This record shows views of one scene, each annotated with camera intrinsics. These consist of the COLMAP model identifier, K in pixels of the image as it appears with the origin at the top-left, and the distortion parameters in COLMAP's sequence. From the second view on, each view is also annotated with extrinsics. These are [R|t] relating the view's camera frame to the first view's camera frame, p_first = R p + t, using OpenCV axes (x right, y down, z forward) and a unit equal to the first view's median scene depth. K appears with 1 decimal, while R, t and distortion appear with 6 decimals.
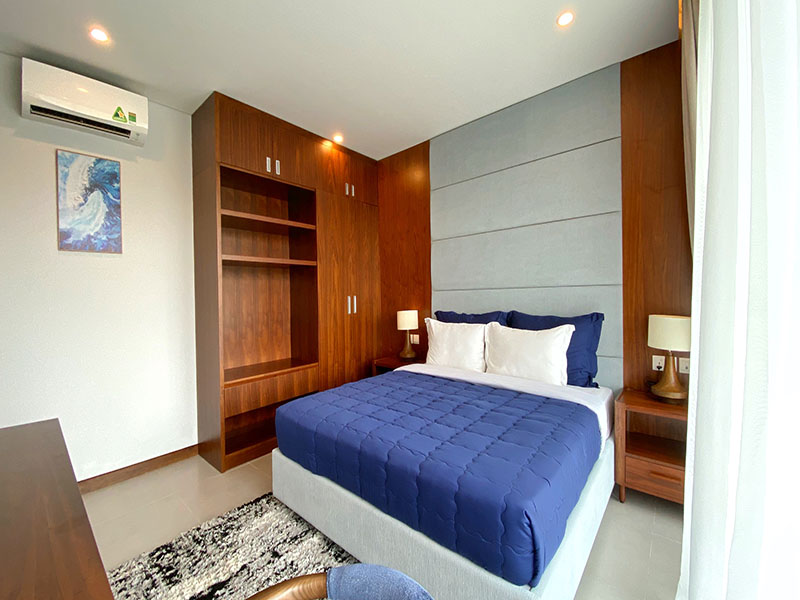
lens RADIAL K [[324.2, 0, 404.3], [0, 324.2, 299.5], [0, 0, 1]] dist [0.010523, -0.000228]
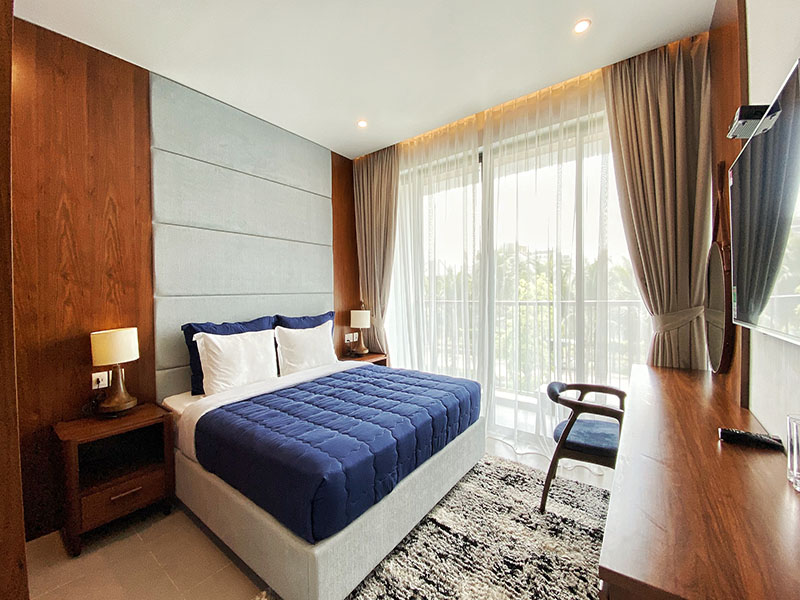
lens RADIAL K [[324.2, 0, 404.3], [0, 324.2, 299.5], [0, 0, 1]] dist [0.010523, -0.000228]
pose [[-0.062202, -0.003273, 0.998058, -0.794340], [0.034501, 0.999390, 0.005428, -0.007462], [-0.997467, 0.034772, -0.062051, 0.666139]]
